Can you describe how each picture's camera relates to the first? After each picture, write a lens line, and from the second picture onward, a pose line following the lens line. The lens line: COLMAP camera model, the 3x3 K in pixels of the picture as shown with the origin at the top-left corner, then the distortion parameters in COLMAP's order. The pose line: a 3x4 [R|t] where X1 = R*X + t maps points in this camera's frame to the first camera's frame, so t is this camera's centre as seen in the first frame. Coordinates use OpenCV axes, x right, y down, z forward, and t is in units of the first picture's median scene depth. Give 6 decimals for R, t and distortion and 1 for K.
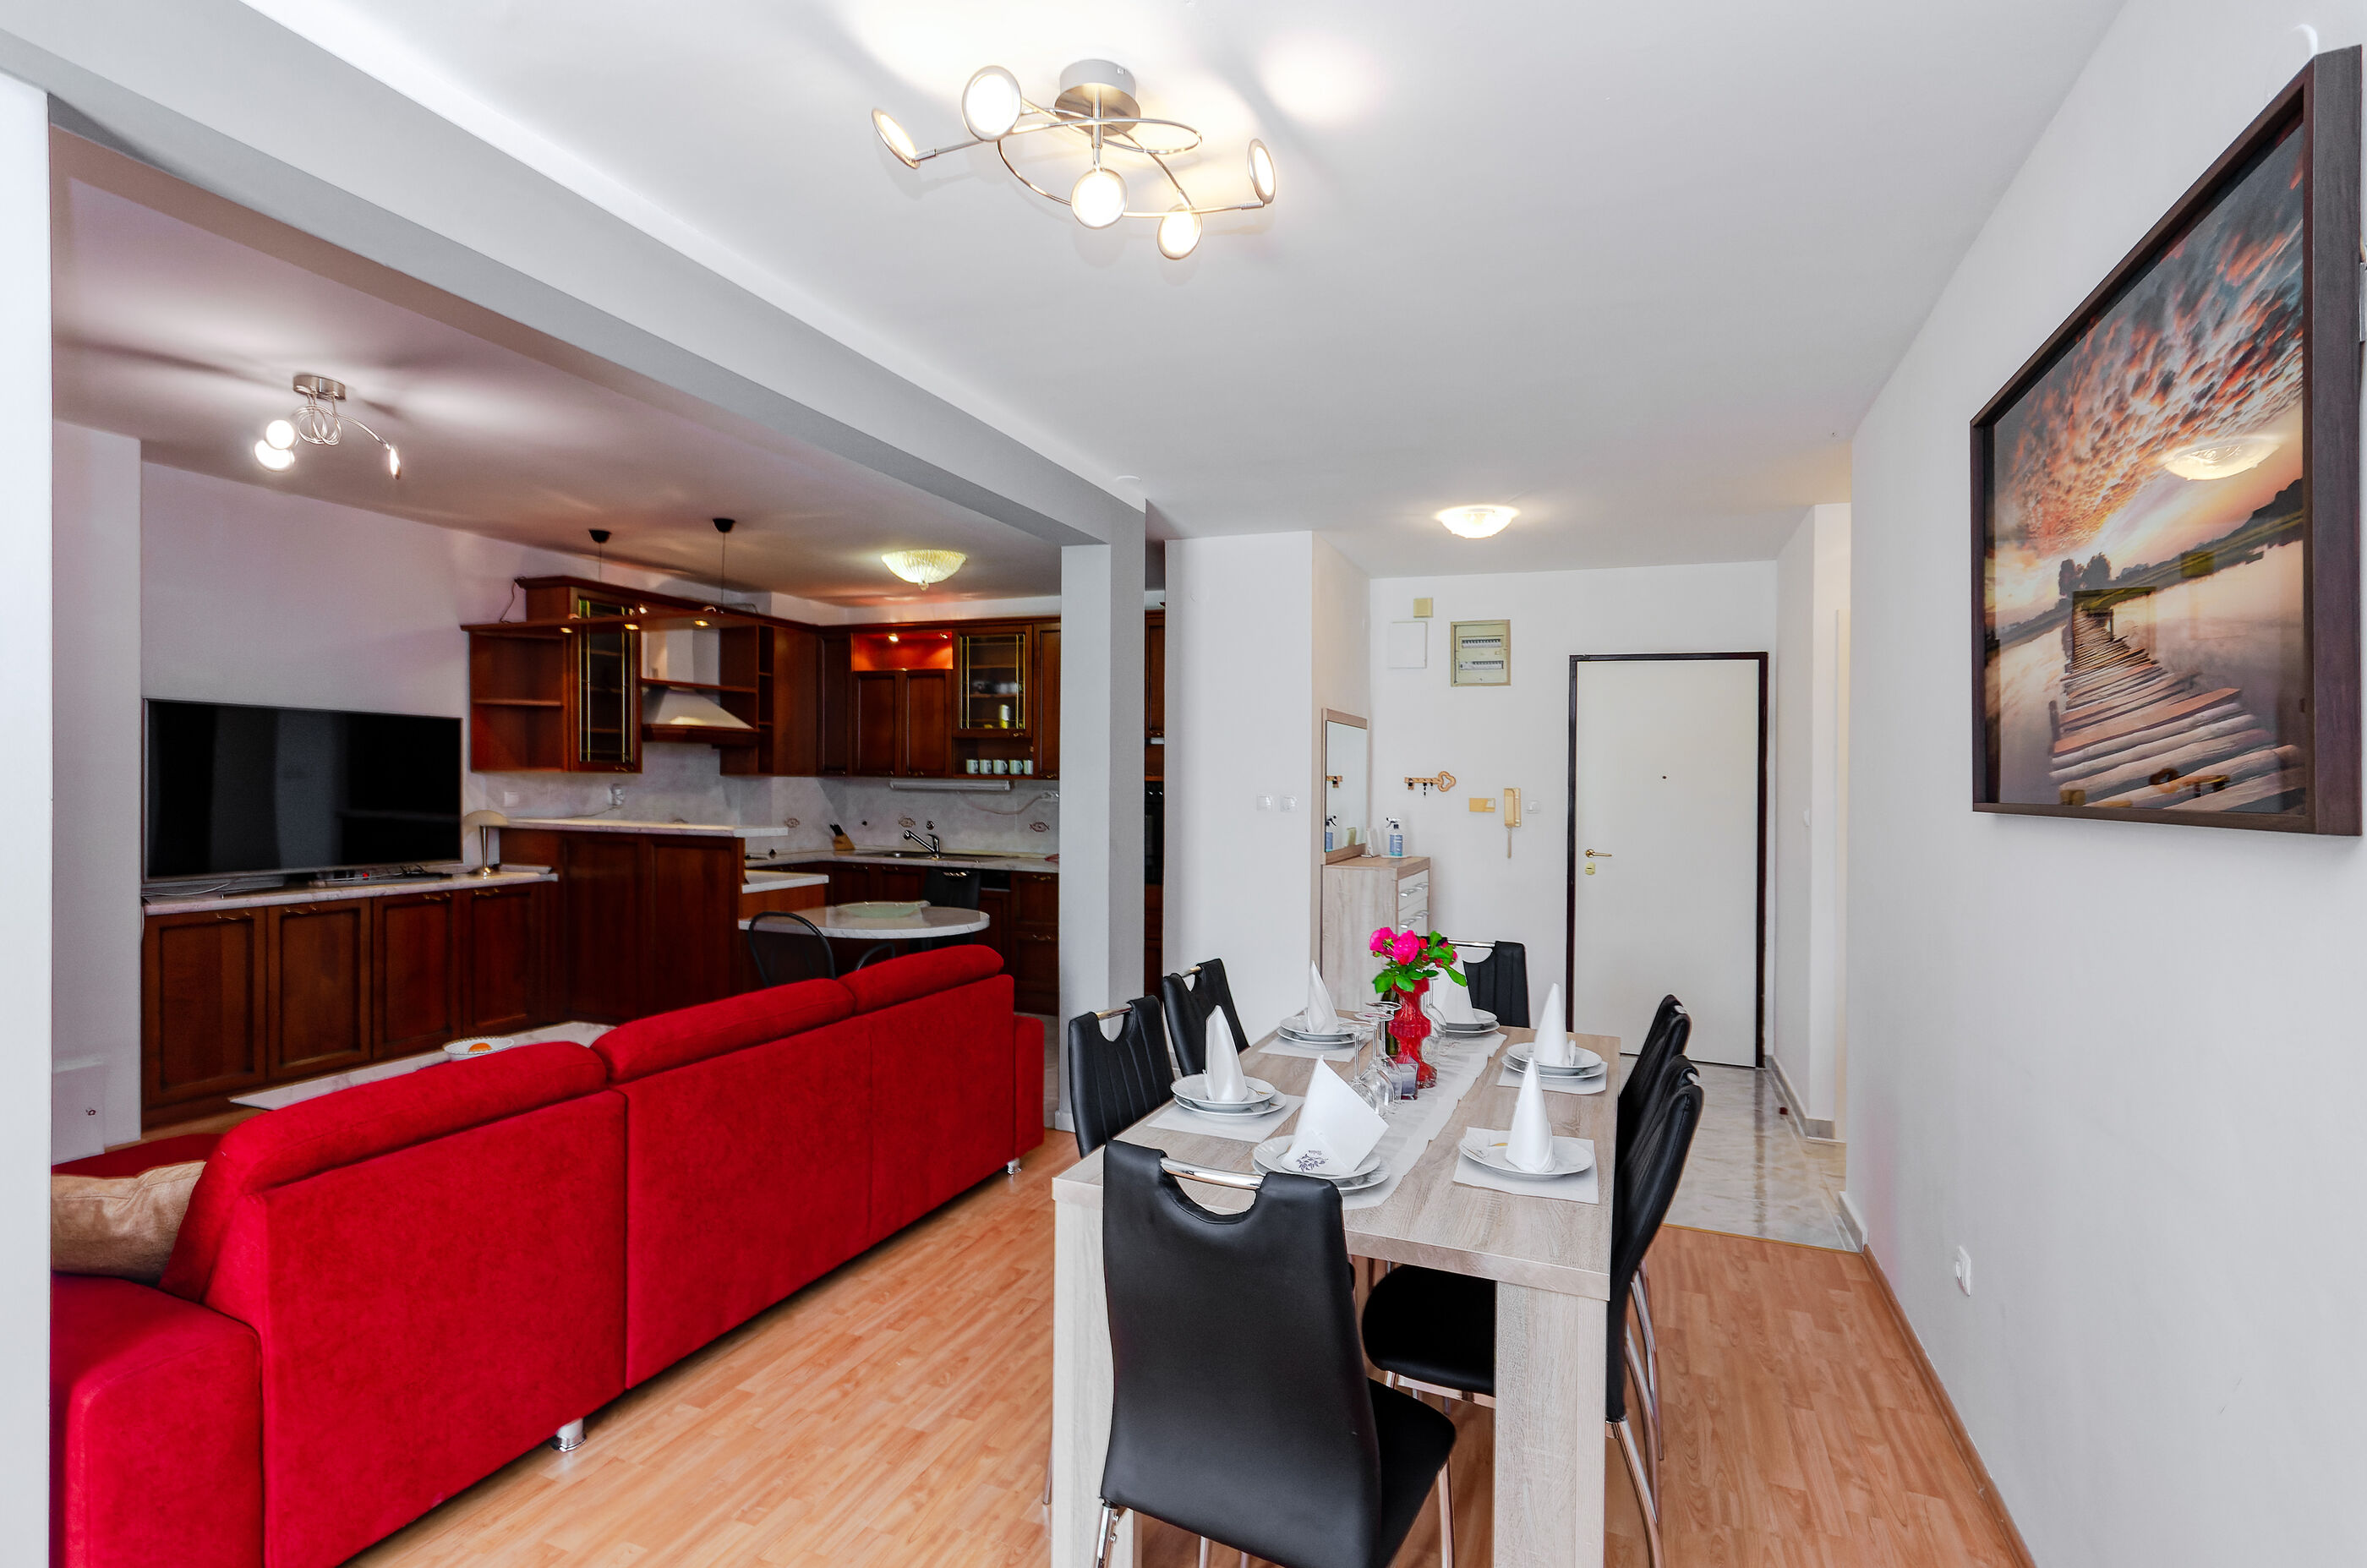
lens RADIAL K [[1101.4, 0, 1183.5], [0, 1101.4, 784.0], [0, 0, 1]] dist [-0.010040, 0.000156]
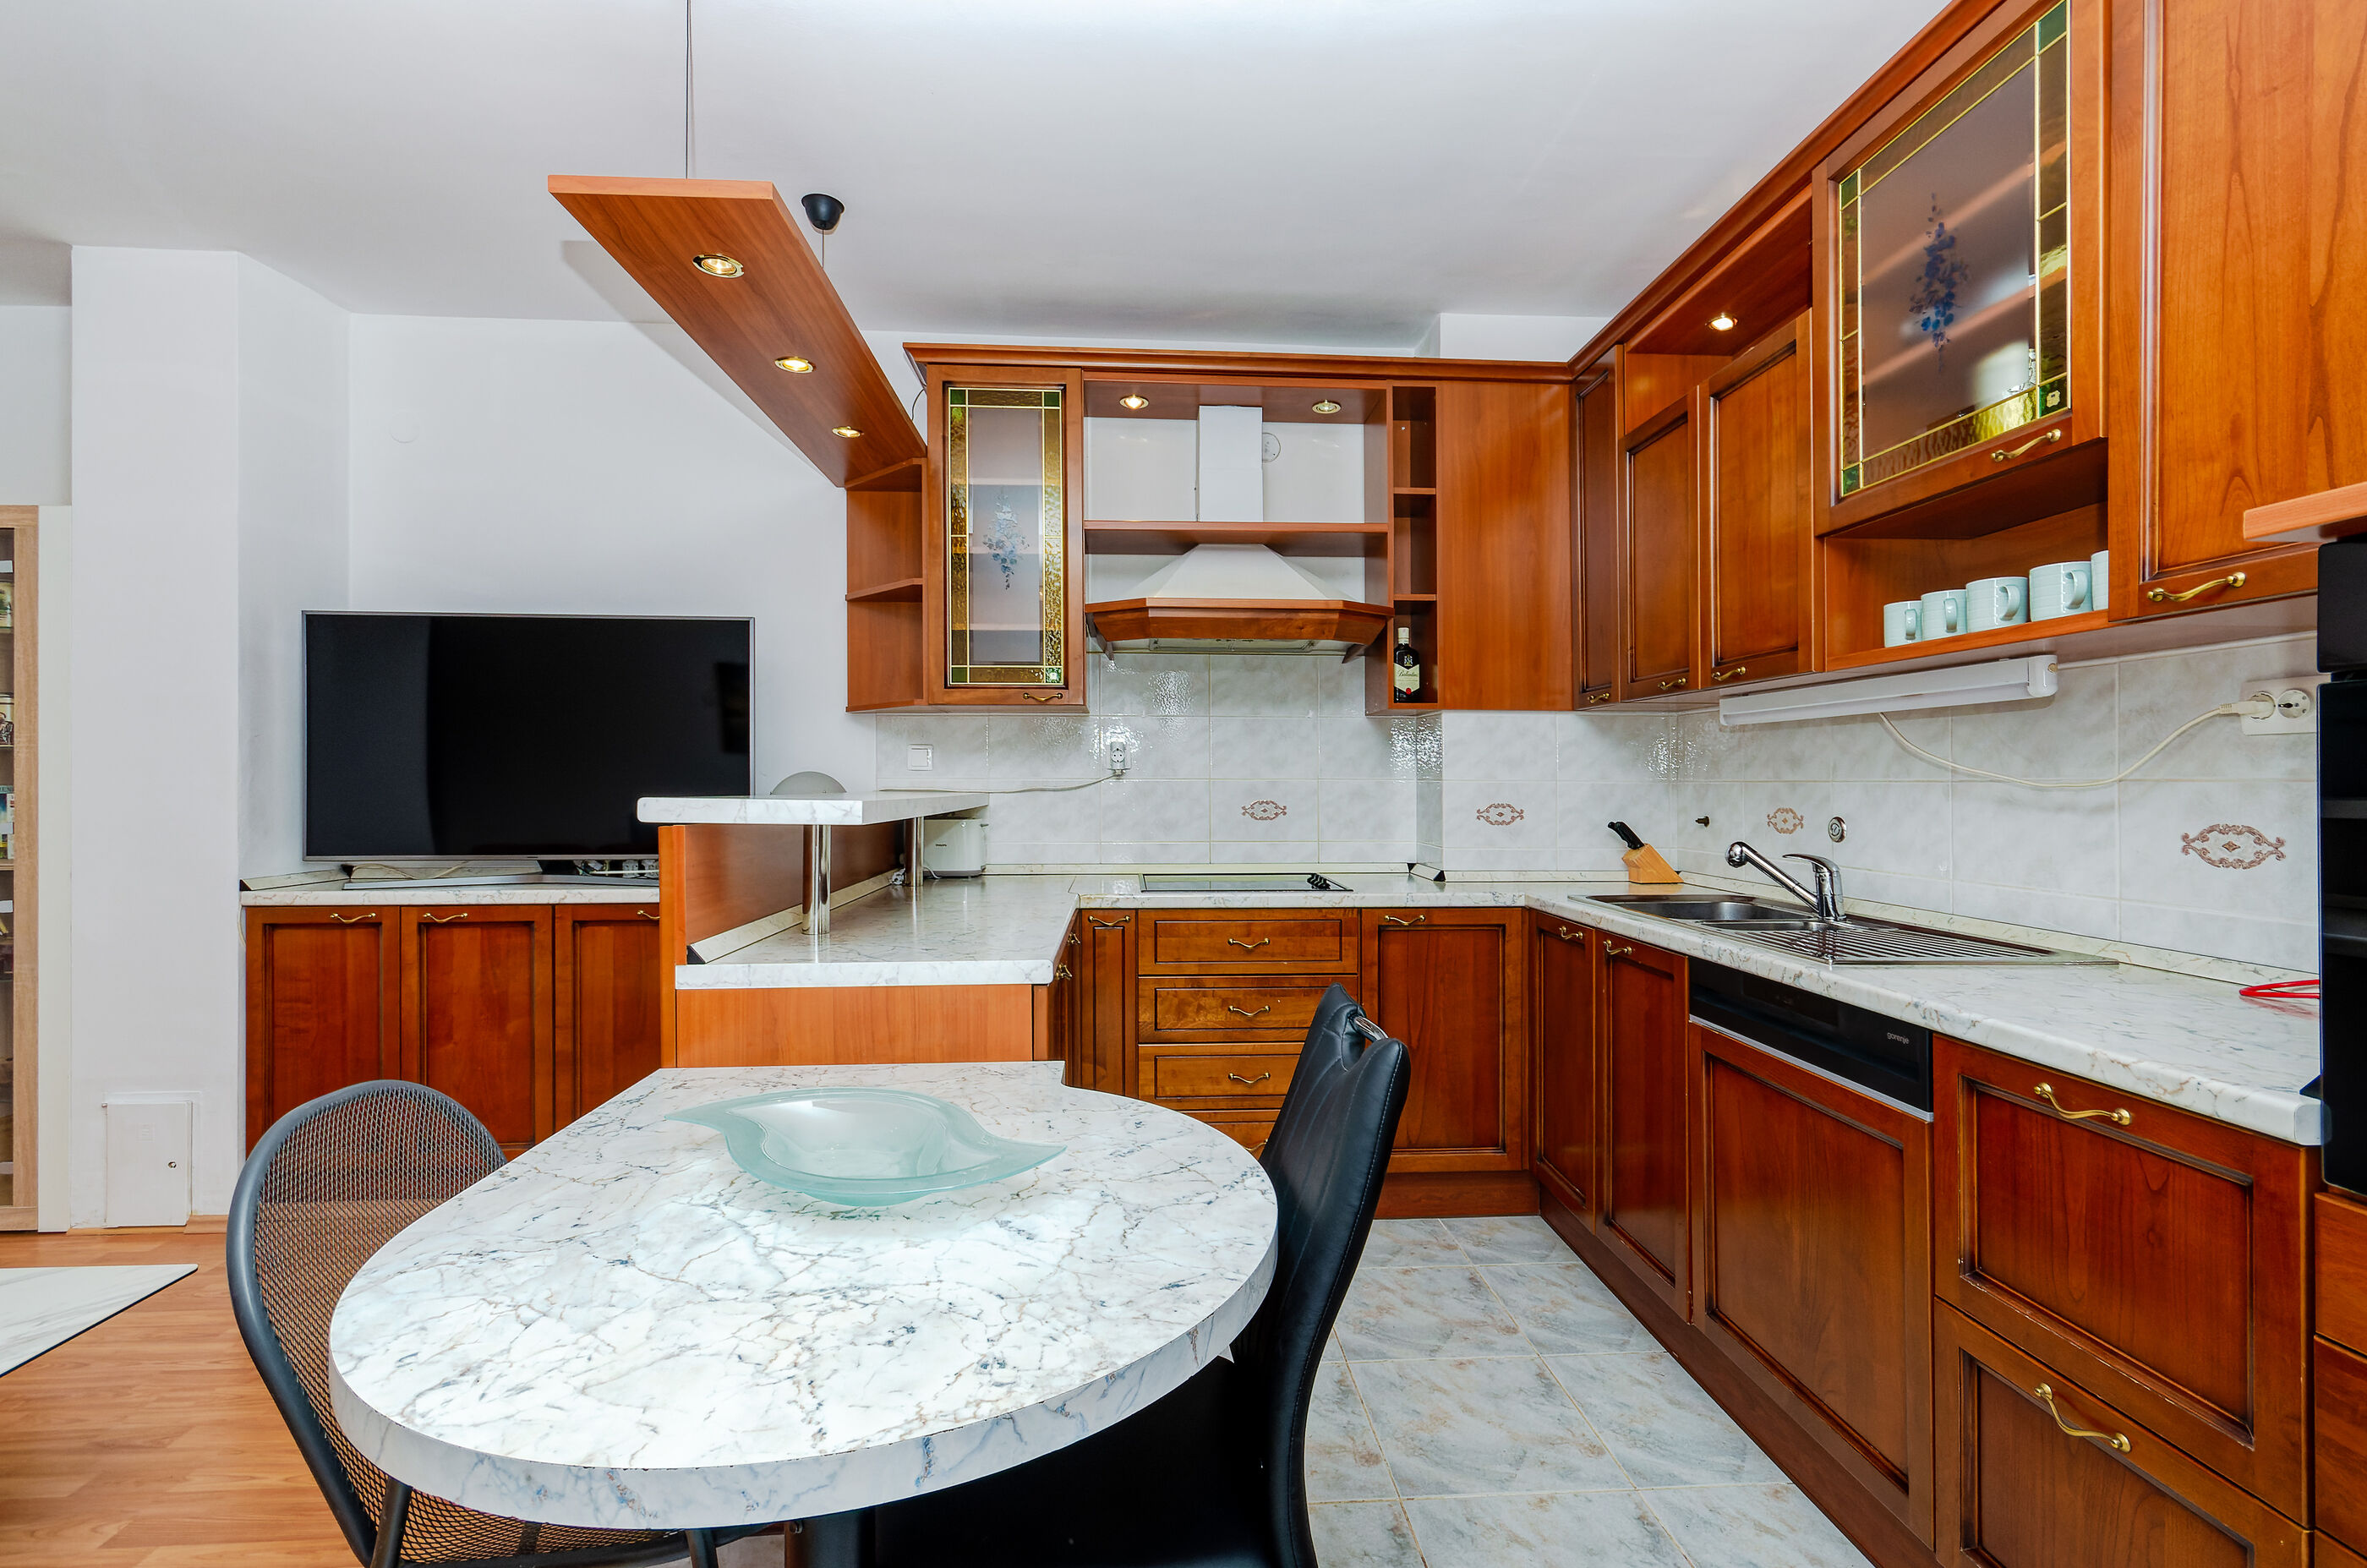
lens RADIAL K [[1040.4, 0, 1196.4], [0, 1040.4, 782.3], [0, 0, 1]] dist [0.009425, 0.000262]
pose [[0.432115, -0.012770, -0.901728, -0.033889], [0.002978, 0.999914, -0.012733, 0.033785], [0.901814, 0.002817, 0.432116, 0.874107]]
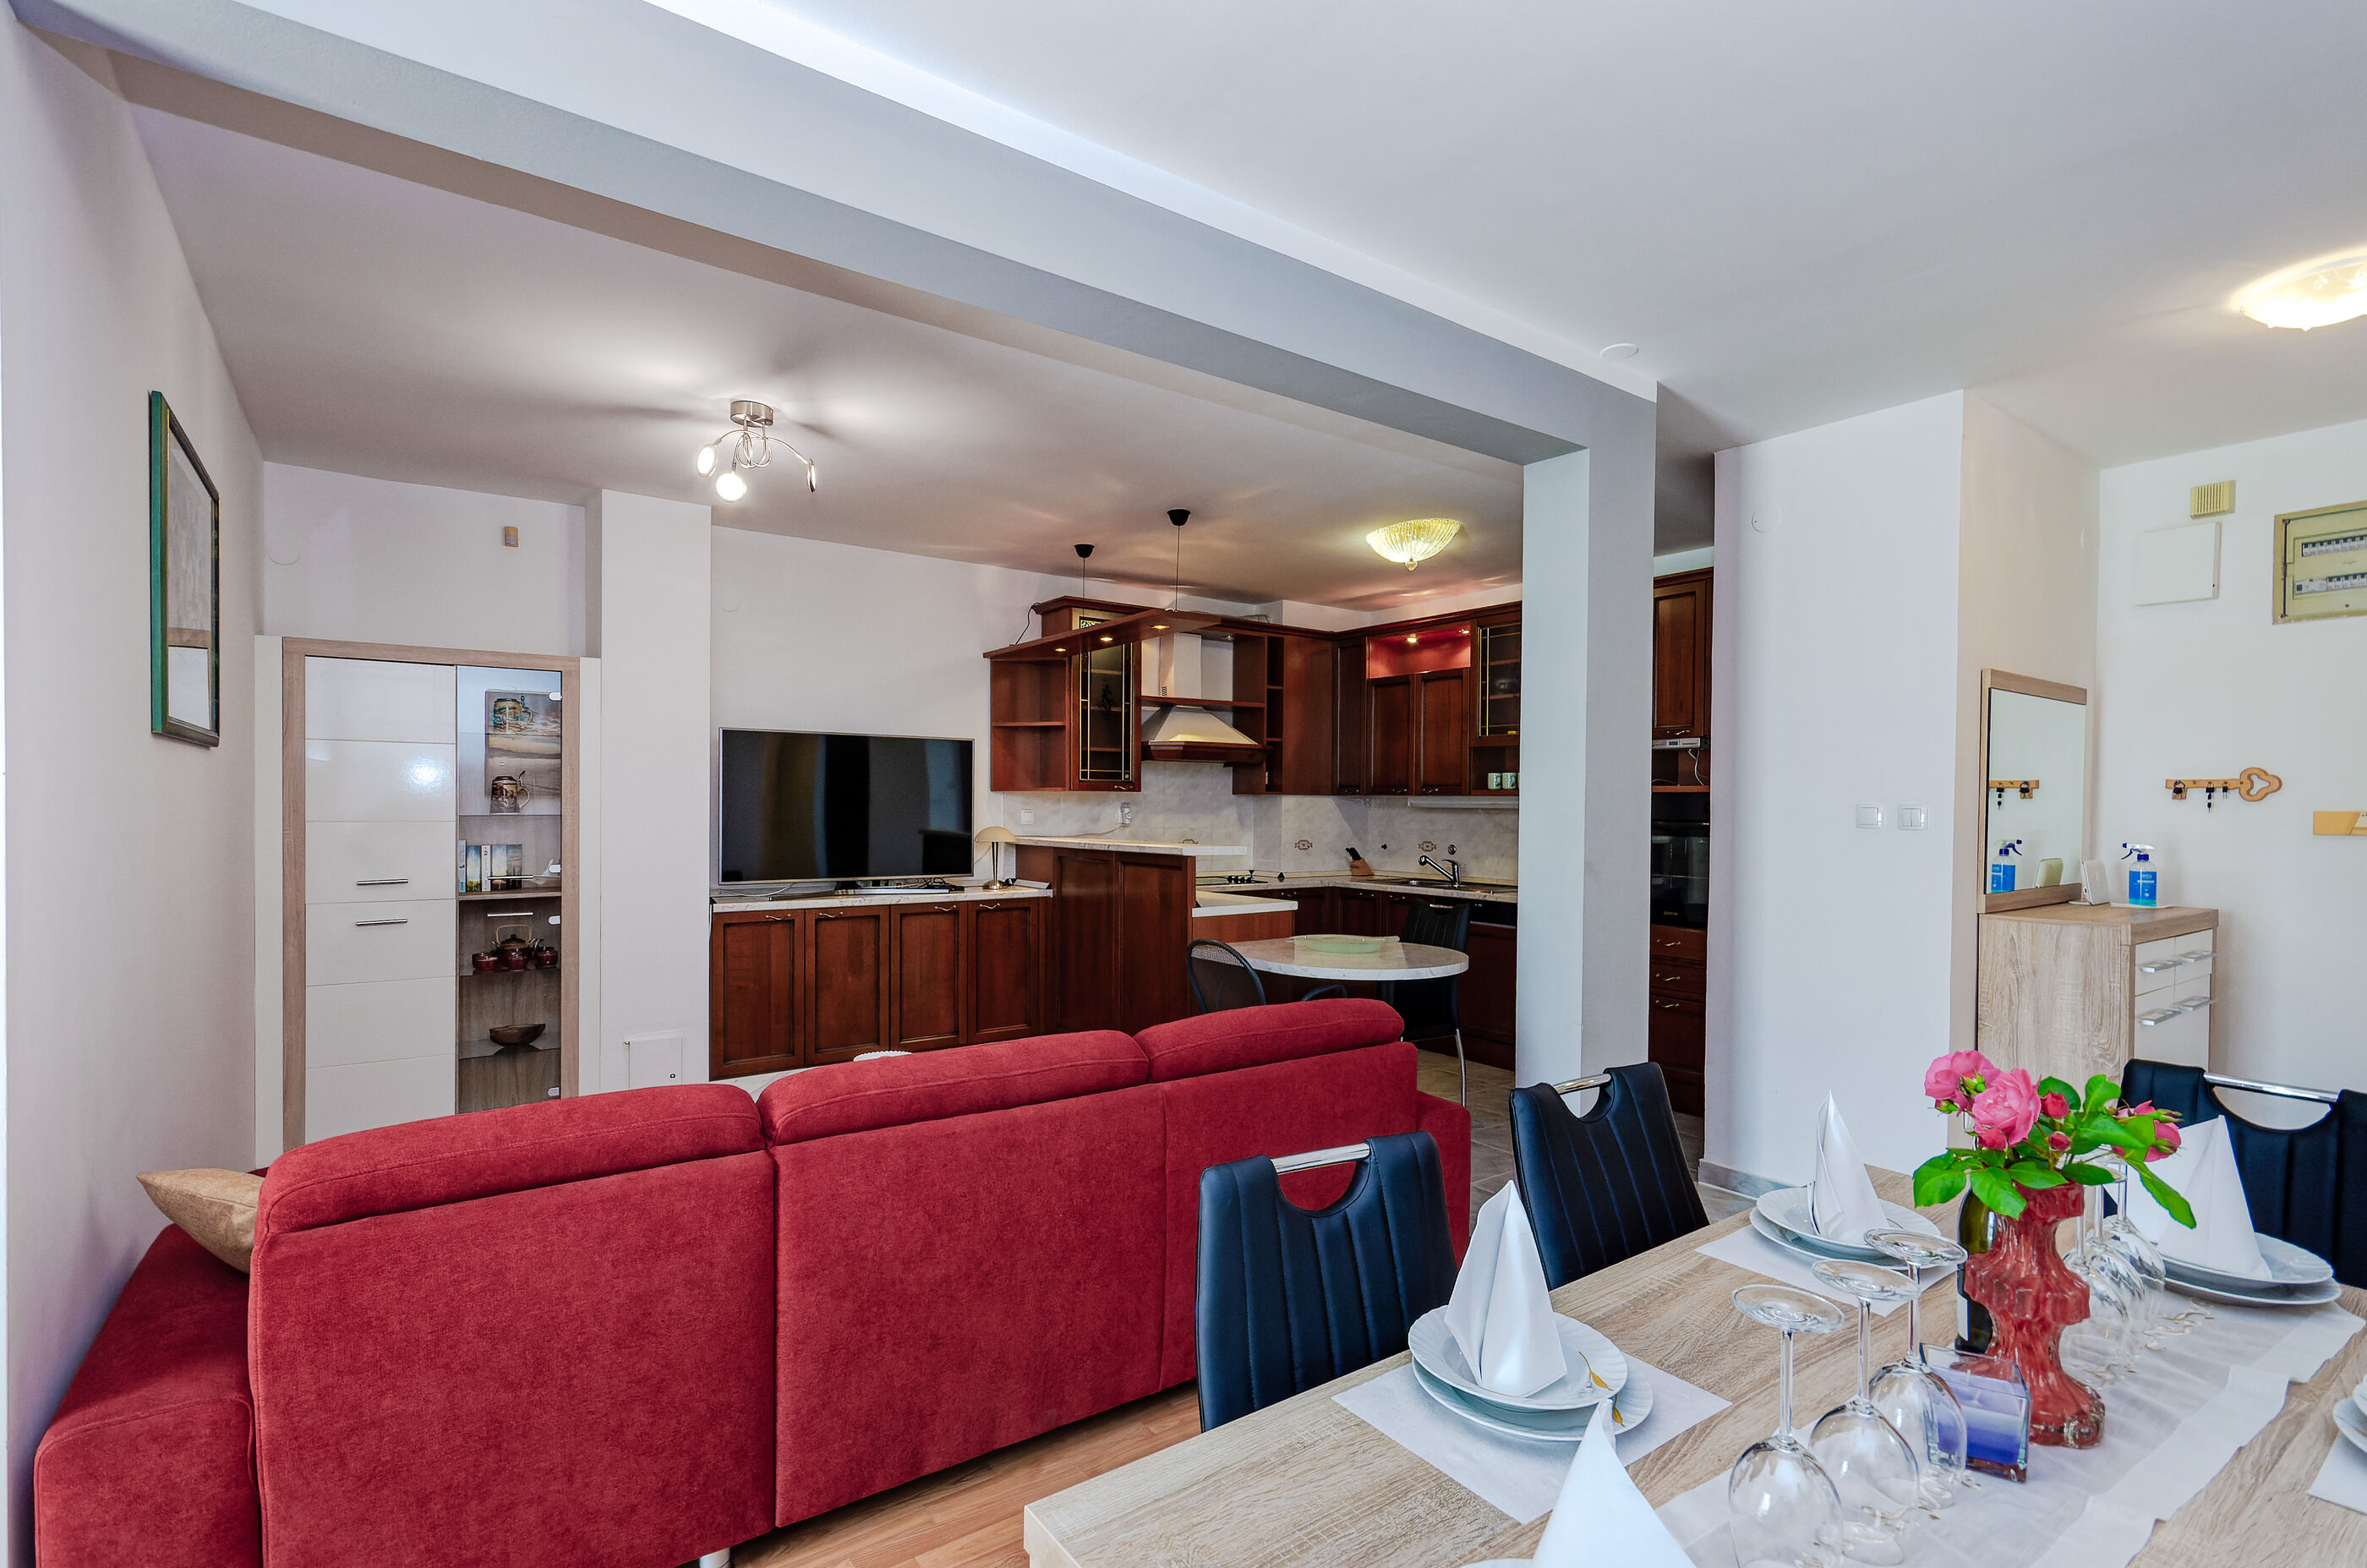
lens RADIAL K [[1092.3, 0, 1179.0], [0, 1092.3, 828.0], [0, 0, 1]] dist [0.000436, 0.000592]
pose [[0.844043, 0.001656, -0.536272, 0.065753], [0.004049, 0.999947, 0.009460, 0.014152], [0.536260, -0.010156, 0.843992, 0.195046]]
